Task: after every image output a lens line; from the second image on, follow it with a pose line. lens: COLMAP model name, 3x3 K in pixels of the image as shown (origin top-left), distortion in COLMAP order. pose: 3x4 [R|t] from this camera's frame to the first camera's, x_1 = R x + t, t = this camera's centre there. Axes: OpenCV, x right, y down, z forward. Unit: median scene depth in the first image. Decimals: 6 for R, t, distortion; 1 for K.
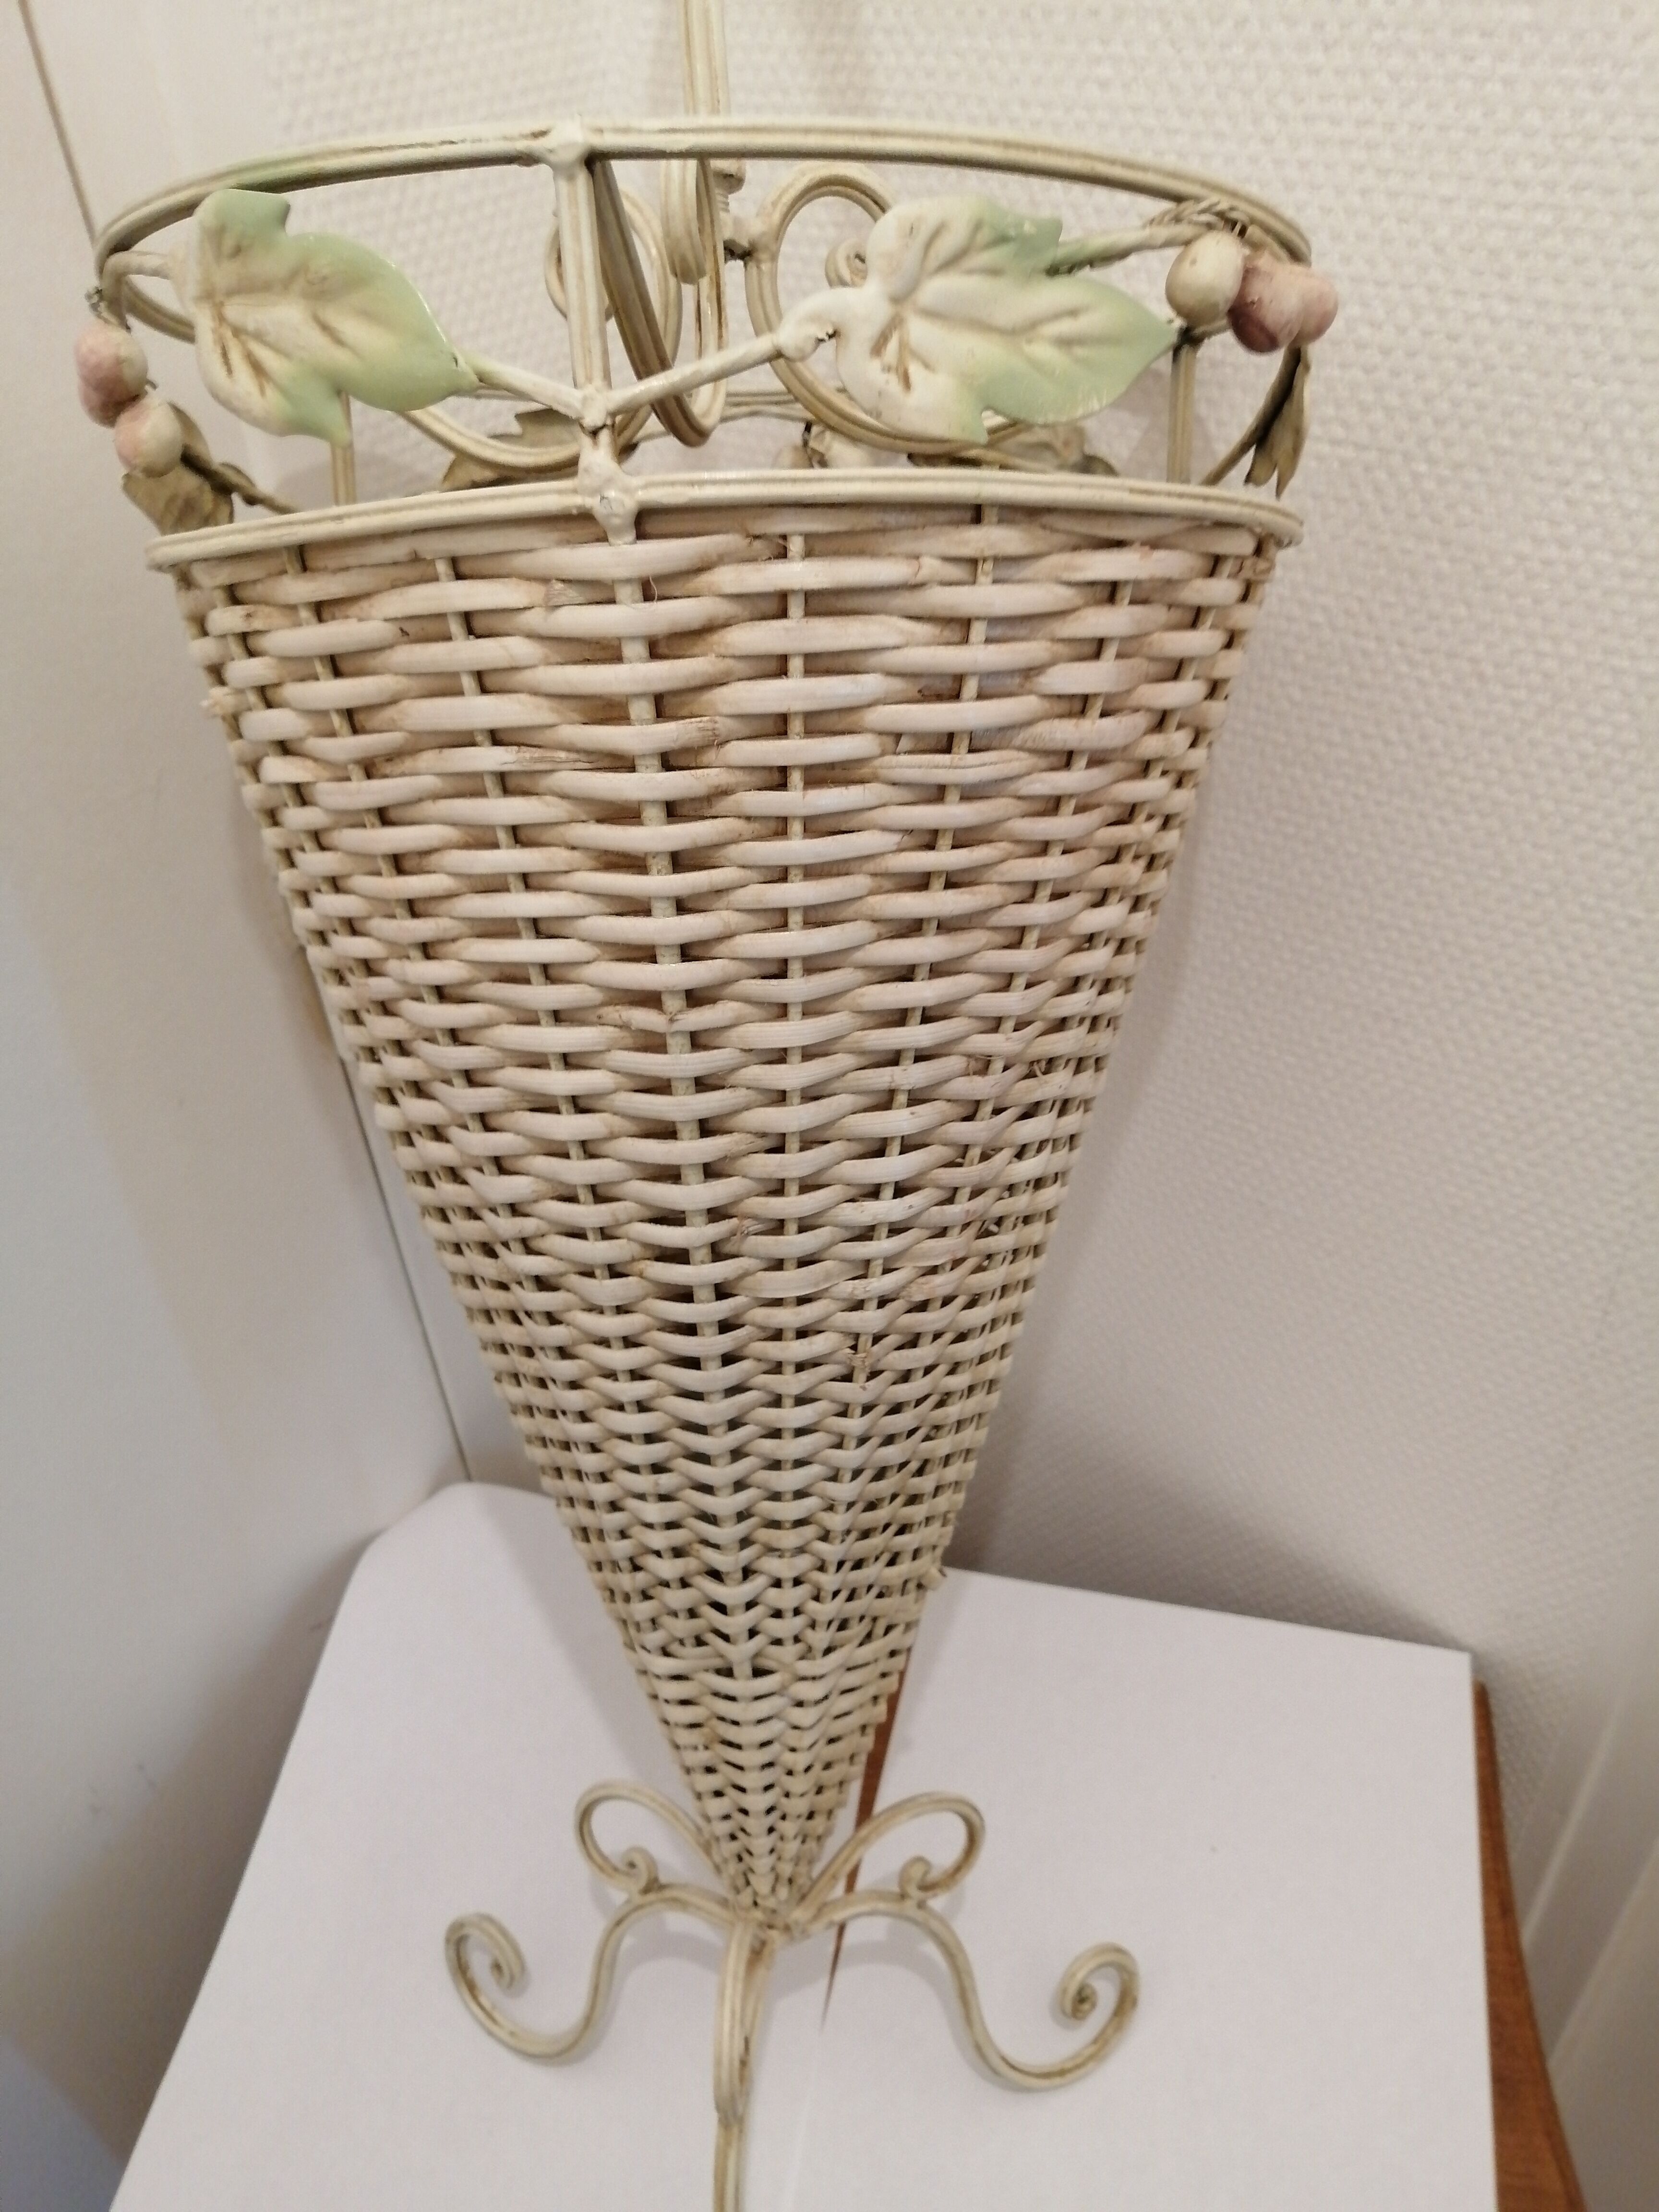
lens RADIAL K [[1836.6, 0, 829.5], [0, 1836.6, 1106.0], [0, 0, 1]] dist [-0.057887, 0.095709]
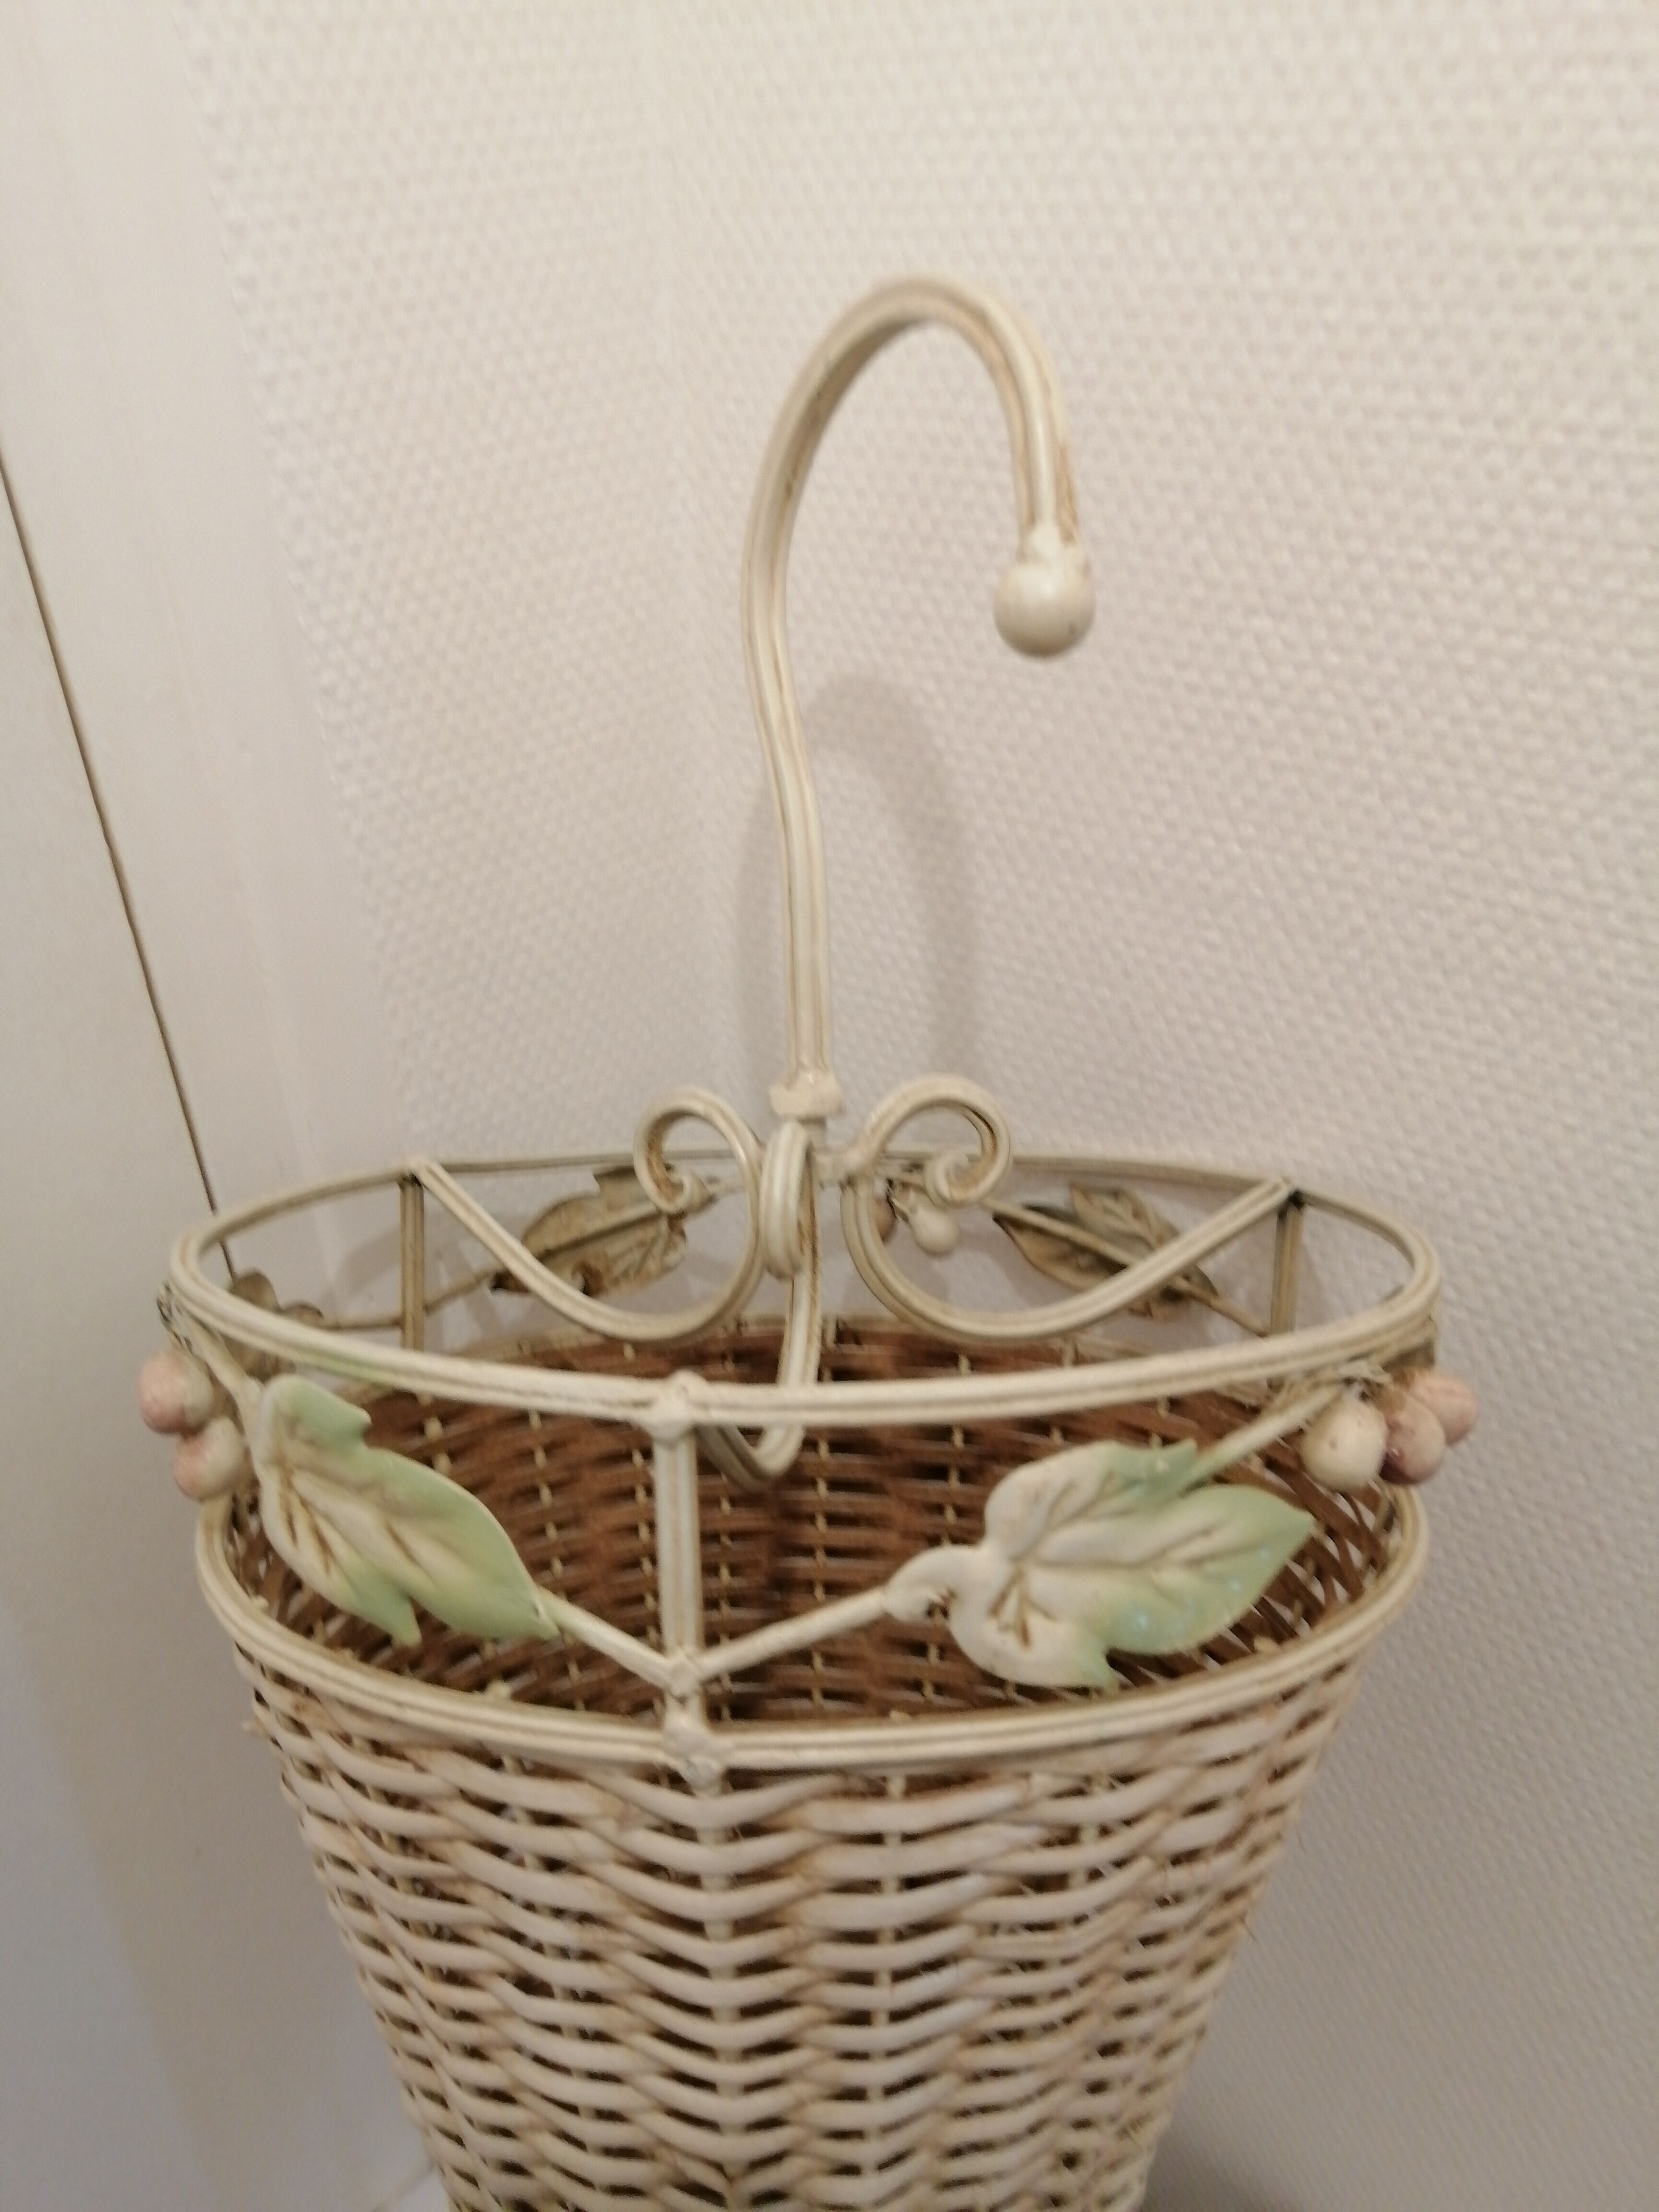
lens RADIAL K [[1836.6, 0, 829.5], [0, 1836.6, 1106.0], [0, 0, 1]] dist [-0.057887, 0.095709]
pose [[0.998969, 0.038780, -0.023597, -0.028531], [-0.041602, 0.990103, -0.134033, -0.343019], [0.018166, 0.134877, 0.990696, 0.033470]]
